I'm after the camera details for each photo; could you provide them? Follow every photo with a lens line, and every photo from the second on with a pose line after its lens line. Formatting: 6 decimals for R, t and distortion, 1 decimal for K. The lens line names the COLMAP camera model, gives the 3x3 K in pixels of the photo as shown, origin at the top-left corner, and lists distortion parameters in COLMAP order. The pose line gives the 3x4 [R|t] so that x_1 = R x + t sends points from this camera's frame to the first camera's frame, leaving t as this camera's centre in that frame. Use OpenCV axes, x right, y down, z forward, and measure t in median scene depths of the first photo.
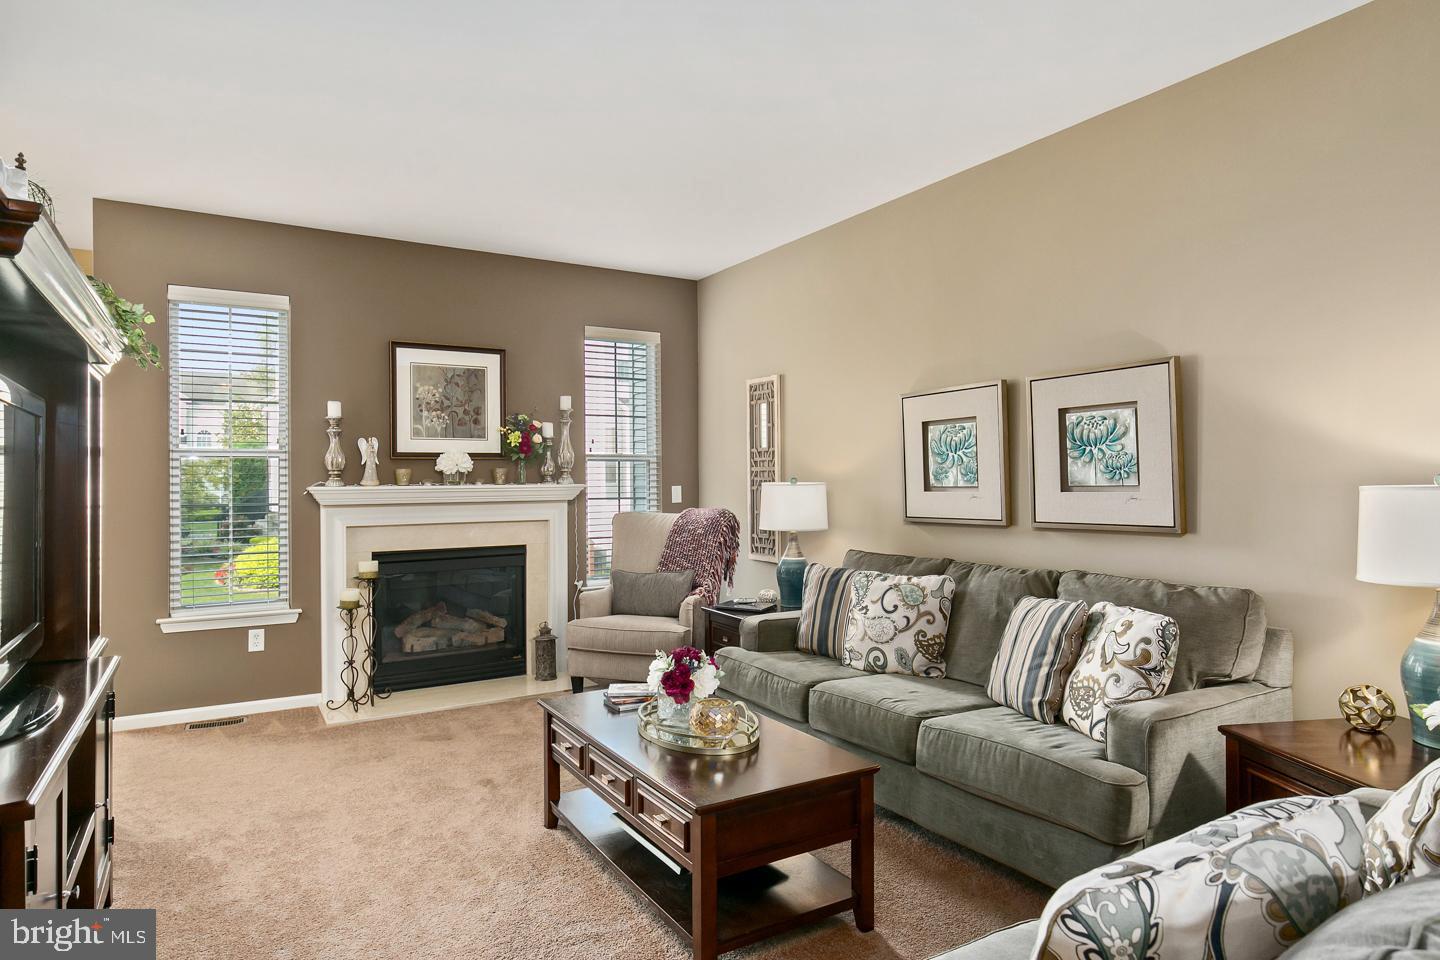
lens RADIAL K [[847.6, 0, 719.3], [0, 847.6, 477.7], [0, 0, 1]] dist [0.002765, 0.000161]
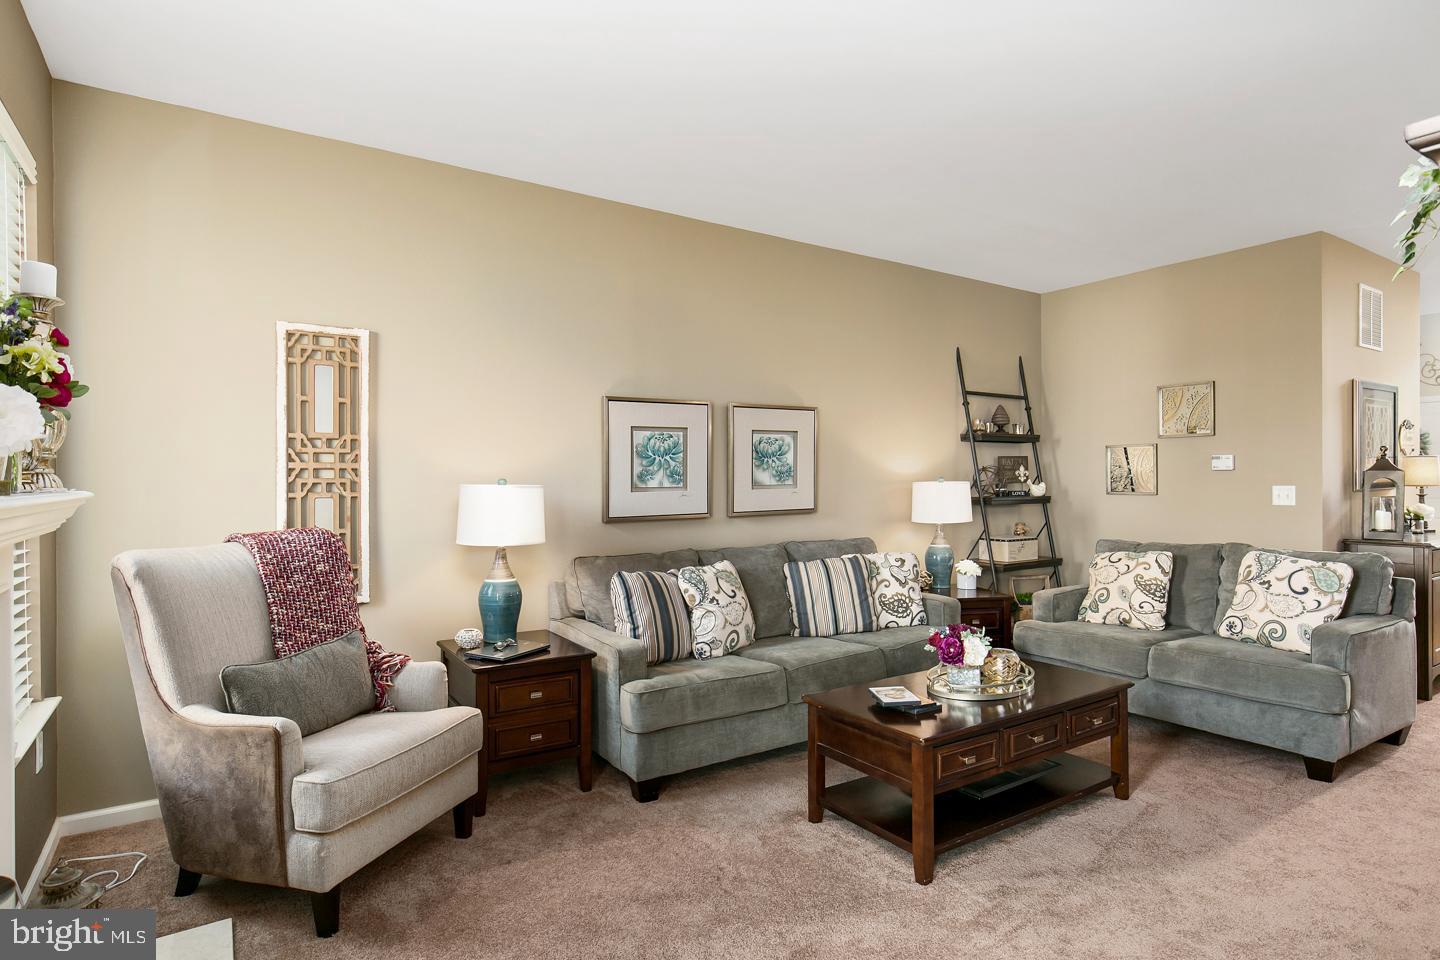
lens RADIAL K [[775.8, 0, 718.8], [0, 775.8, 478.8], [0, 0, 1]] dist [-0.000359, -0.000149]
pose [[-0.051477, 0.010797, 0.998616, -0.766377], [0.004127, 0.999935, -0.010598, 0.010696], [-0.998666, 0.003576, -0.051518, 0.983626]]
